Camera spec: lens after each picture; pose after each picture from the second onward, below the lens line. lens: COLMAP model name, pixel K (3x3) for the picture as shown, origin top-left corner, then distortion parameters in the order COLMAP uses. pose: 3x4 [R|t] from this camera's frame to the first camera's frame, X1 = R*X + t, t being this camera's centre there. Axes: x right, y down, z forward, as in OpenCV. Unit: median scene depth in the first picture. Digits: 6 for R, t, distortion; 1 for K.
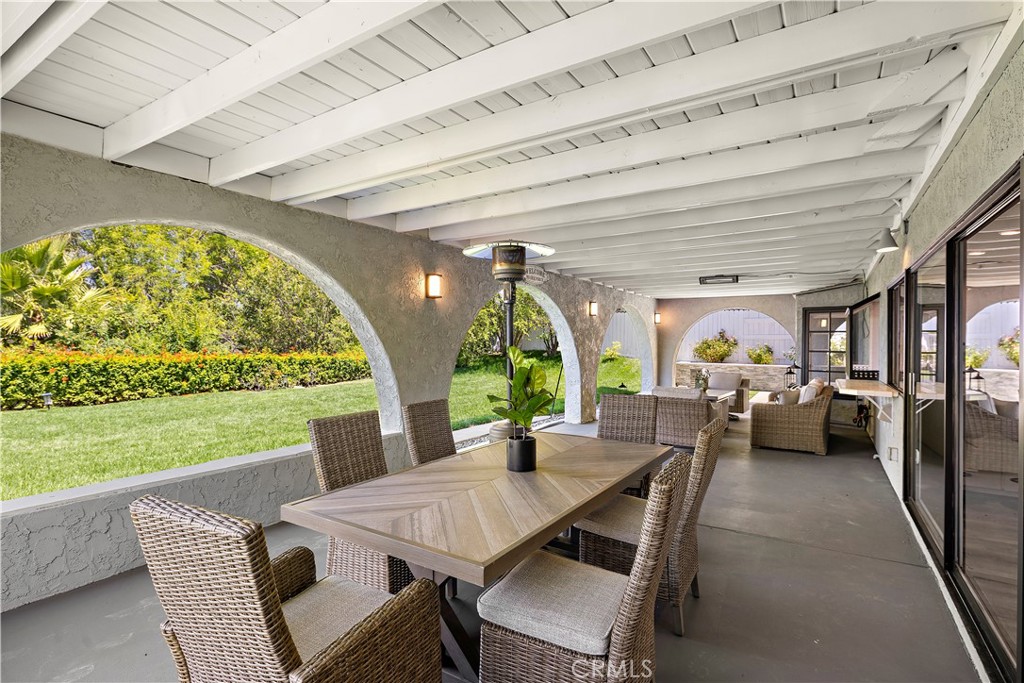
lens RADIAL K [[490.9, 0, 515.3], [0, 490.9, 344.5], [0, 0, 1]] dist [-0.000034, 0.000078]
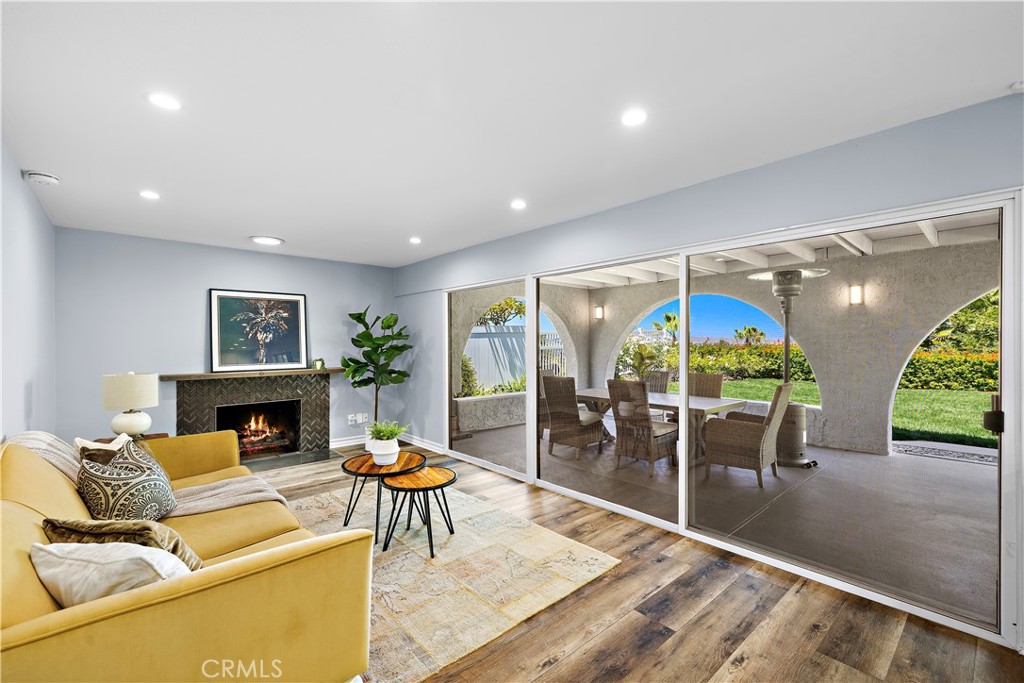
lens RADIAL K [[433.8, 0, 508.0], [0, 433.8, 343.3], [0, 0, 1]] dist [0.003221, 0.000294]
pose [[-0.275562, -0.003584, -0.961276, 0.575934], [-0.002207, 0.999993, -0.003096, 0.001738], [0.961281, 0.001269, -0.275568, 0.254688]]
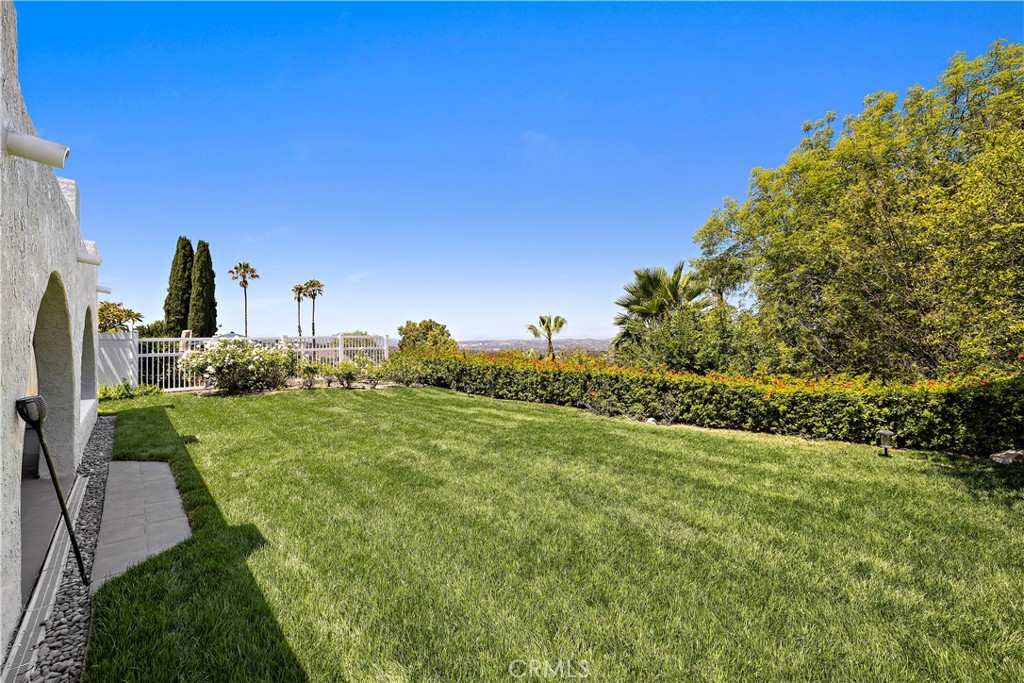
lens RADIAL K [[431.7, 0, 512.0], [0, 431.7, 341.5], [0, 0, 1]] dist [0.005167, 0.000061]
pose [[-0.271312, -0.008539, -0.962454, 0.260042], [-0.007838, 0.999947, -0.006662, -0.025333], [0.962460, 0.005737, -0.271364, 1.256532]]
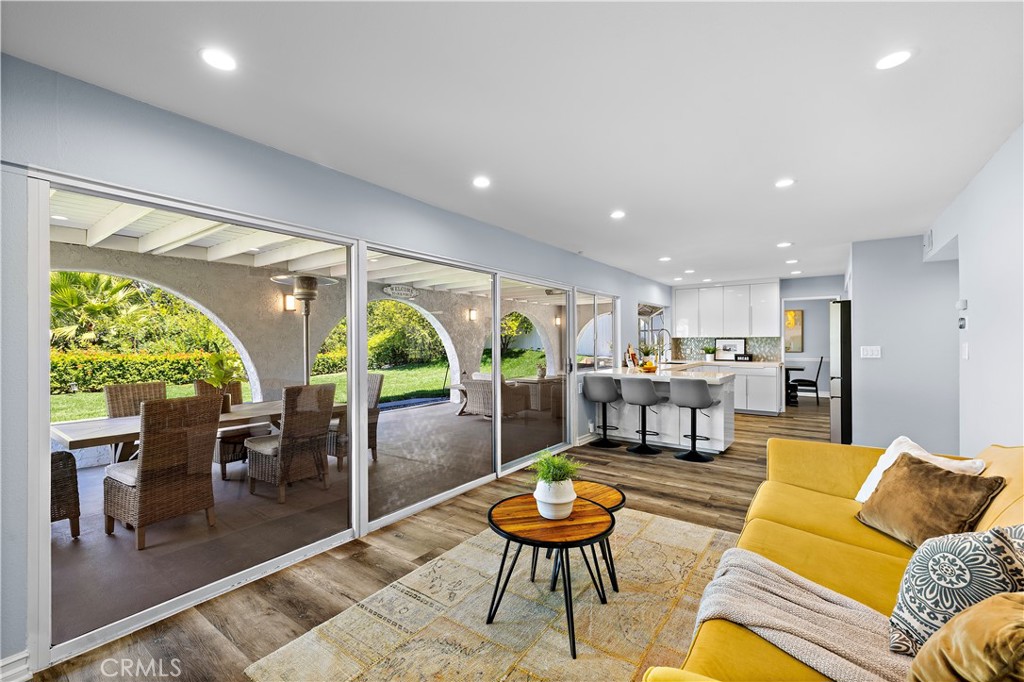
lens RADIAL K [[431.7, 0, 512.0], [0, 431.7, 341.0], [0, 0, 1]] dist [0.005167, 0.000061]
pose [[0.997906, -0.011933, -0.063573, 0.298291], [0.011374, 0.999894, -0.009140, 0.006437], [0.063676, 0.008398, 0.997935, -0.117048]]
